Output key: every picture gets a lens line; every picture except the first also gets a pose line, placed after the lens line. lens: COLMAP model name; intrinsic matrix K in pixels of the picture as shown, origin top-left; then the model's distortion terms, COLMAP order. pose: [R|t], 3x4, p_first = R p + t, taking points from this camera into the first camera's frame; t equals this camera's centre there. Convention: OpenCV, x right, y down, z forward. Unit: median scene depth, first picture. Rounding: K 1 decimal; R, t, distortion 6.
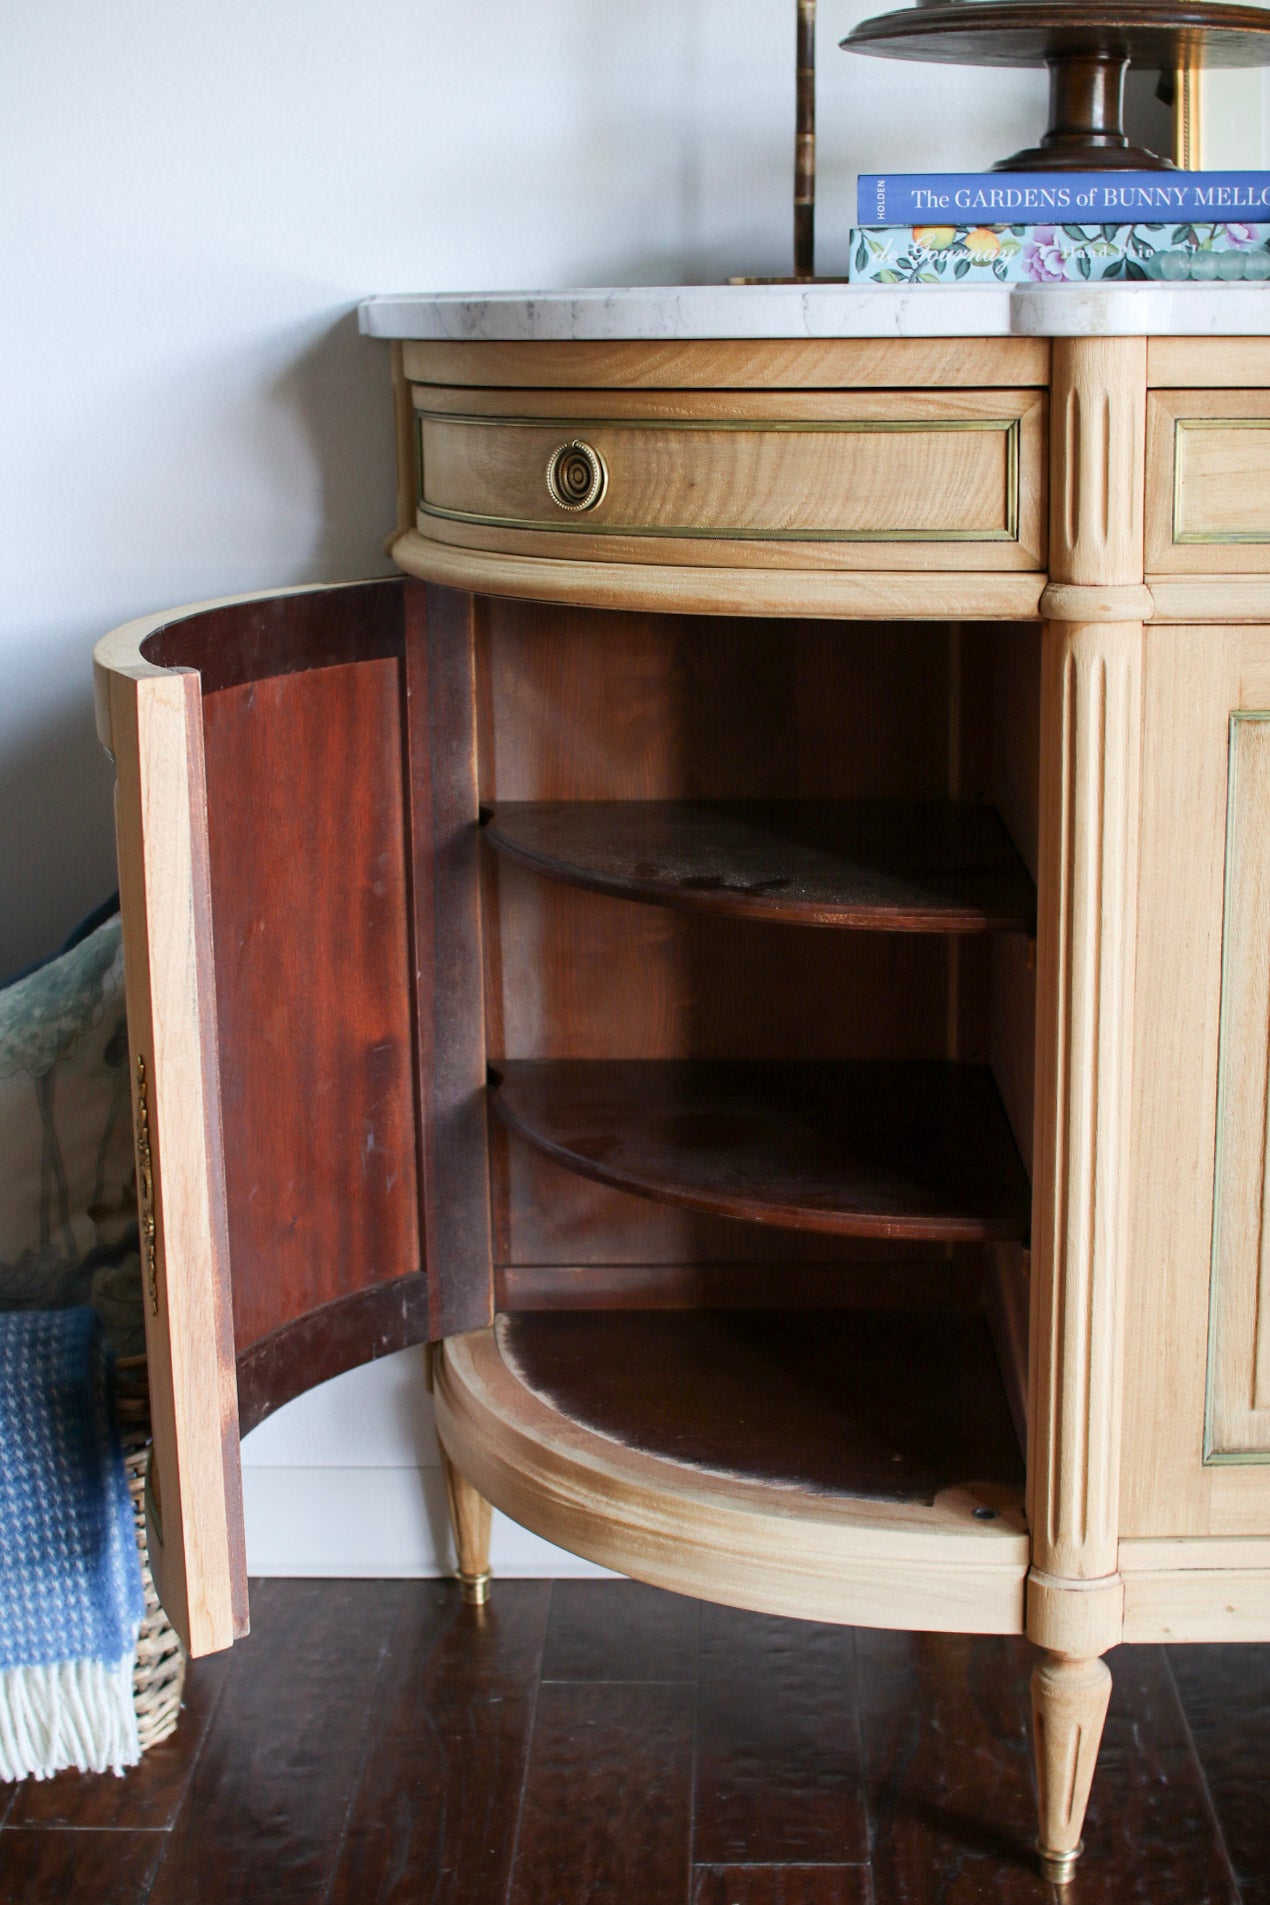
lens RADIAL K [[2693.6, 0, 635.0], [0, 2693.6, 952.5], [0, 0, 1]] dist [-0.167225, 0.204434]
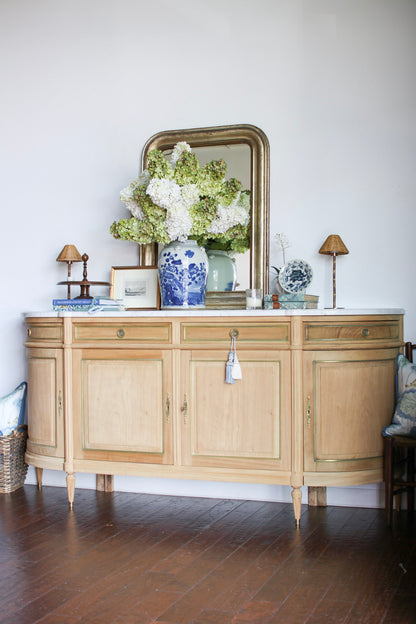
lens RADIAL K [[870.1, 0, 208.0], [0, 870.1, 312.0], [0, 0, 1]] dist [-0.147539, 0.071493]
pose [[0.952362, 0.012368, -0.304718, 1.495840], [-0.085080, 0.970282, -0.226526, 0.376146], [0.292860, 0.241660, 0.925113, -1.582262]]
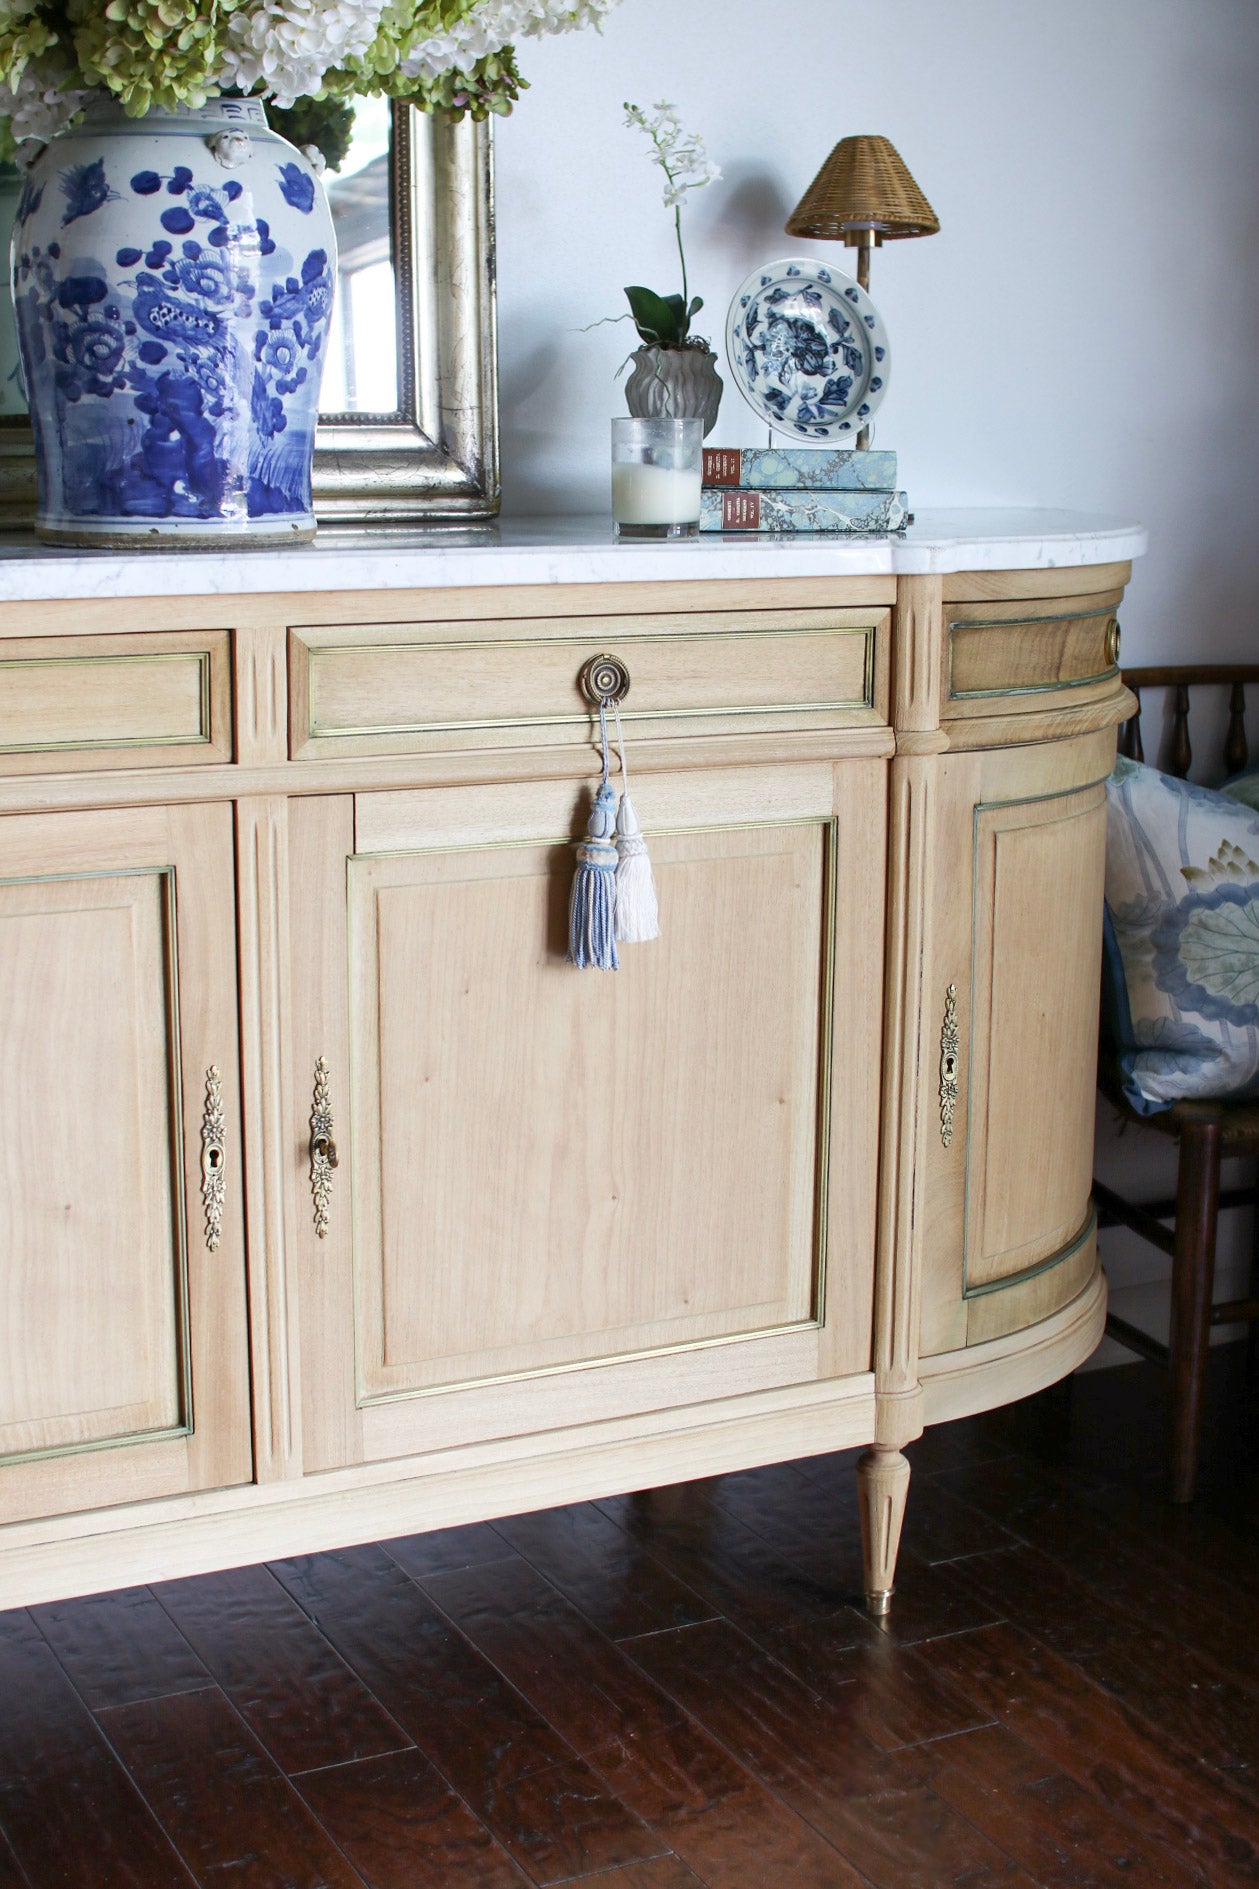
lens RADIAL K [[2671.0, 0, 629.5], [0, 2671.0, 944.5], [0, 0, 1]] dist [-0.167225, 0.204434]
pose [[0.875518, -0.071379, 0.477884, 0.074914], [0.089112, 0.995916, -0.014505, -0.014946], [-0.474897, 0.055284, 0.878303, -0.295247]]
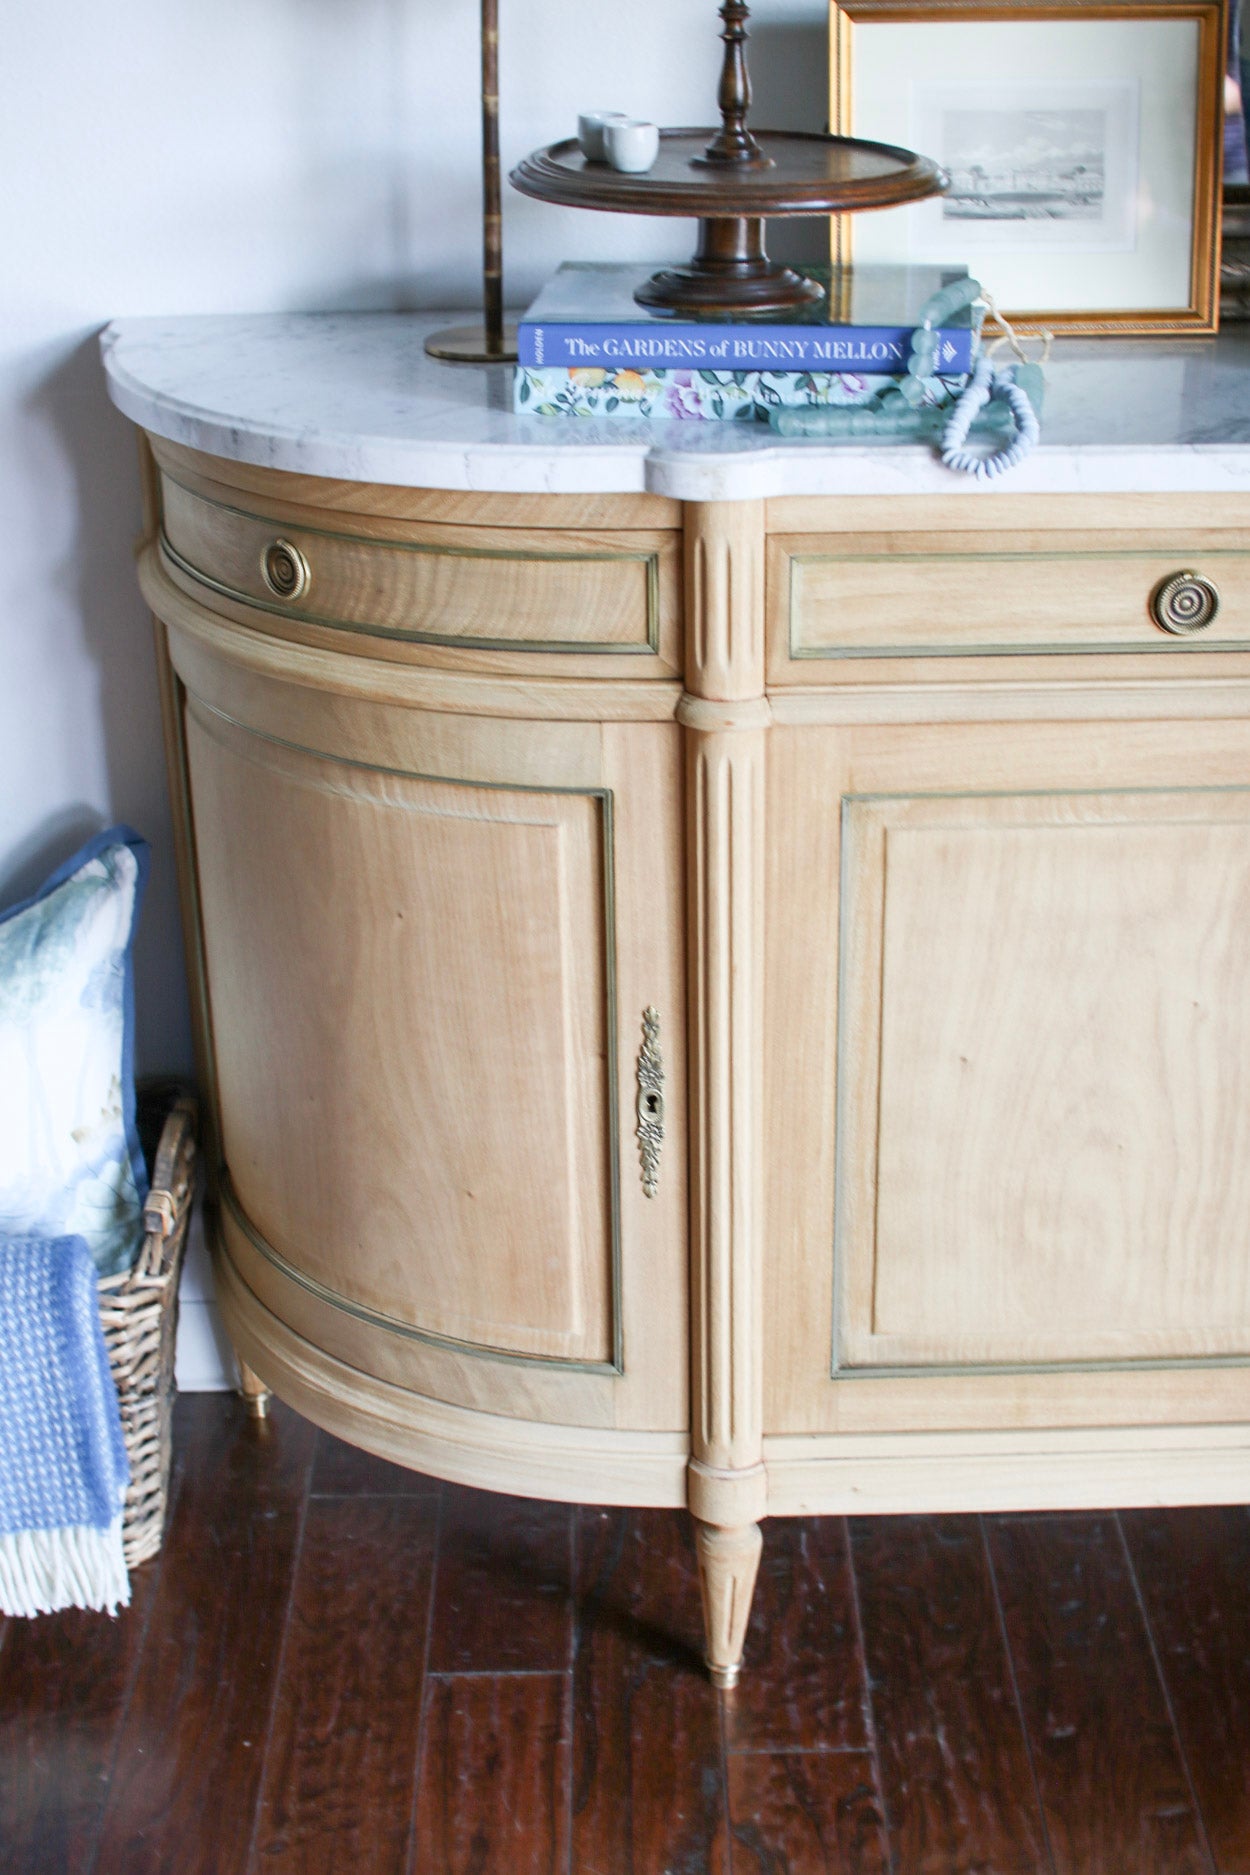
lens RADIAL K [[2691.5, 0, 625.0], [0, 2691.5, 937.5], [0, 0, 1]] dist [-0.165057, 0.141371]
pose [[0.999021, -0.016814, 0.040928, 0.078180], [0.008810, 0.982054, 0.188393, -0.249718], [-0.043361, -0.187848, 0.981240, -0.162430]]
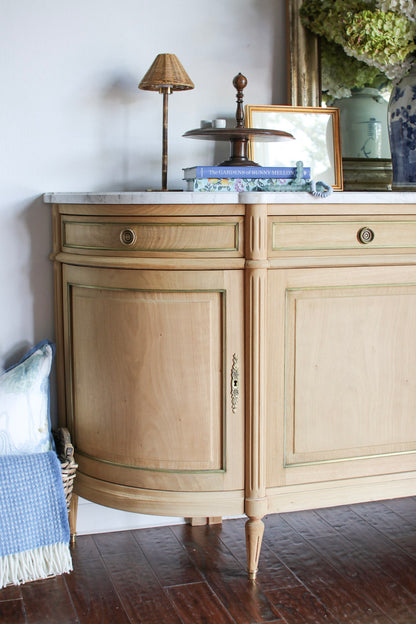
lens RADIAL K [[882.3, 0, 208.0], [0, 882.3, 312.0], [0, 0, 1]] dist [-0.167225, 0.204434]
pose [[0.944245, -0.028651, 0.327995, -0.370029], [0.063927, 0.993202, -0.097279, 0.079858], [-0.322978, 0.112823, 0.939657, -0.311686]]
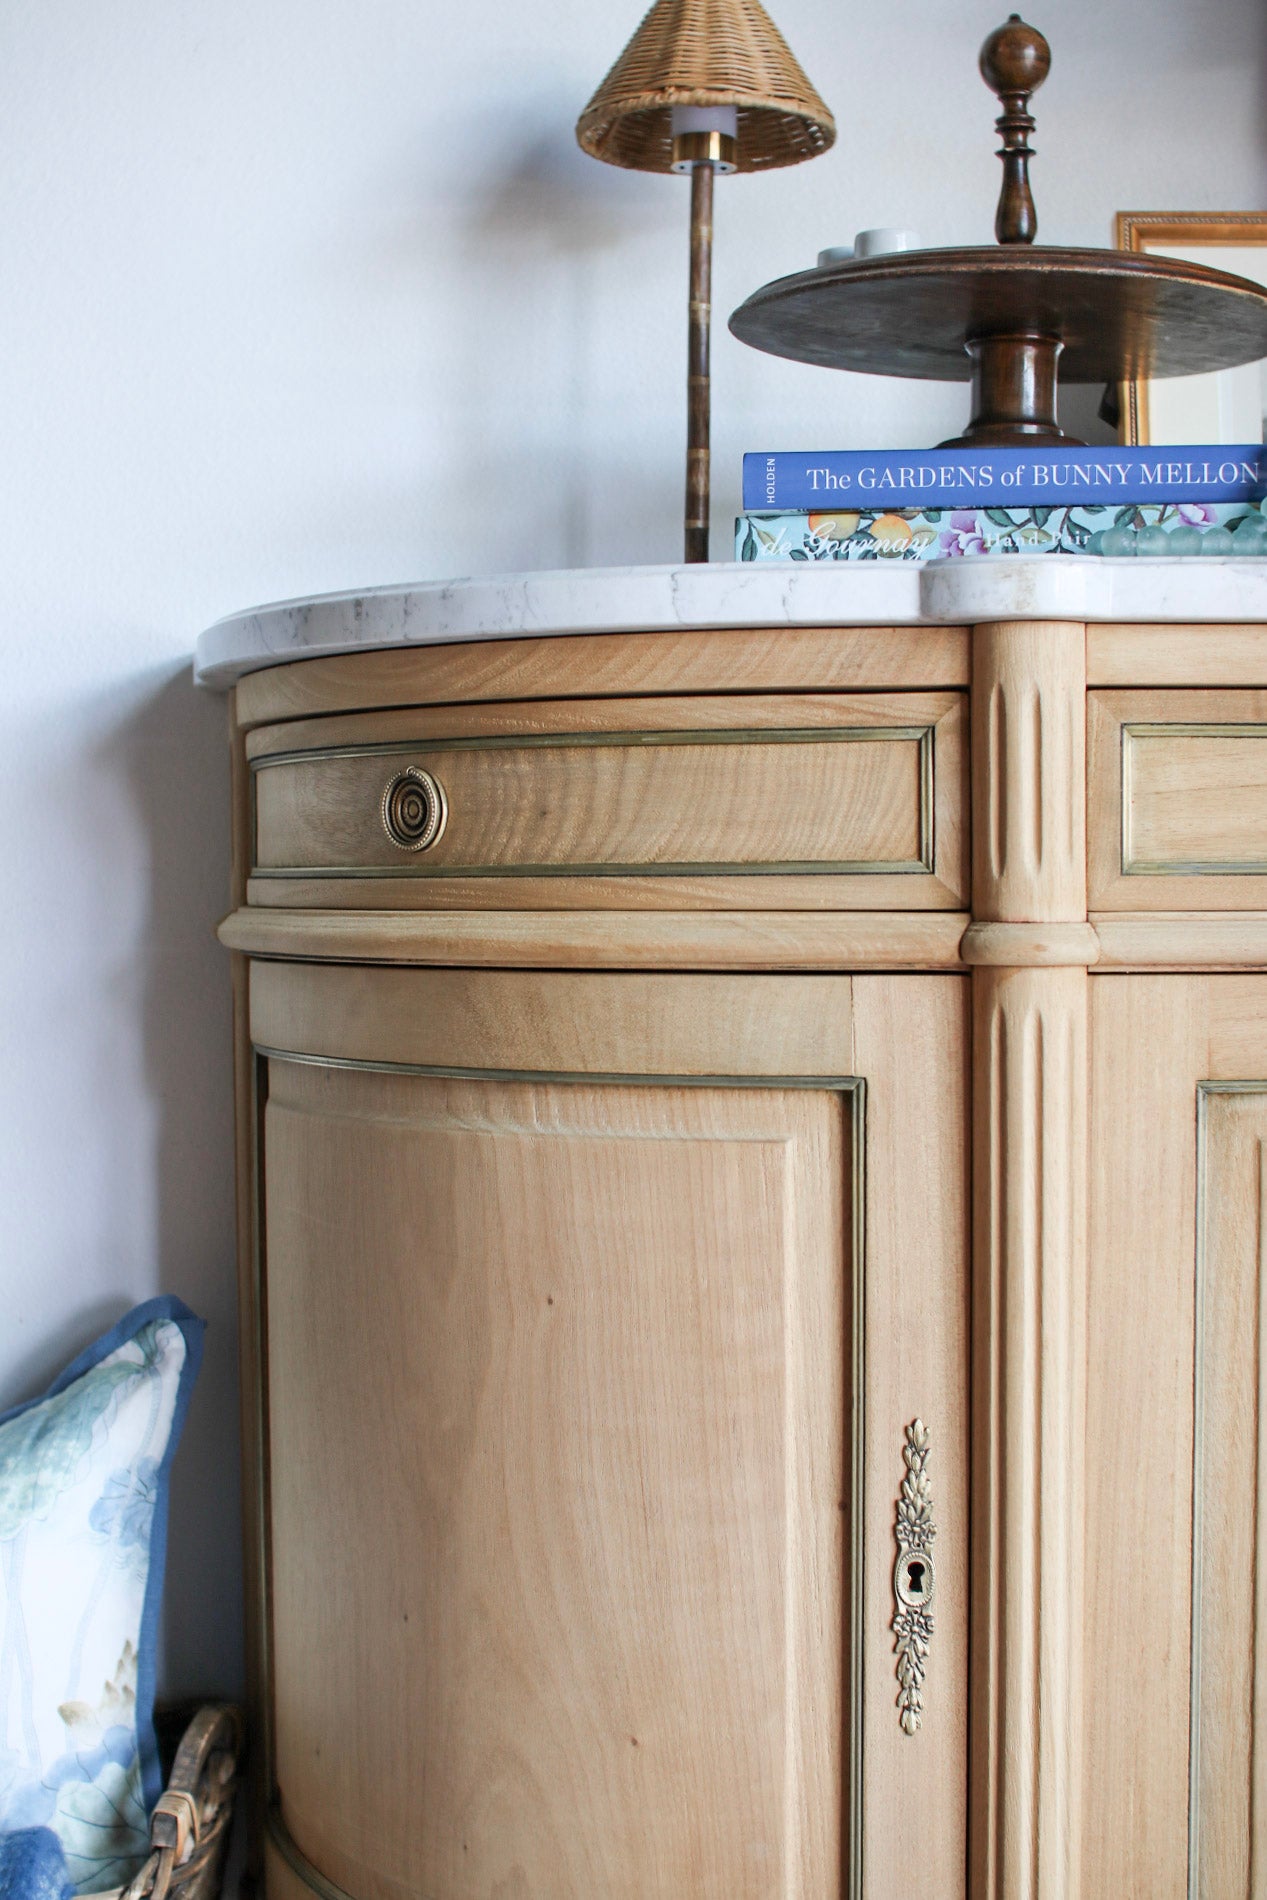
lens RADIAL K [[2686.5, 0, 633.5], [0, 2686.5, 950.0], [0, 0, 1]] dist [-0.167225, 0.204434]
pose [[0.999904, 0.013626, 0.002371, 0.048695], [-0.012818, 0.977360, -0.211197, 0.043801], [-0.005196, 0.211146, 0.977441, 0.198258]]
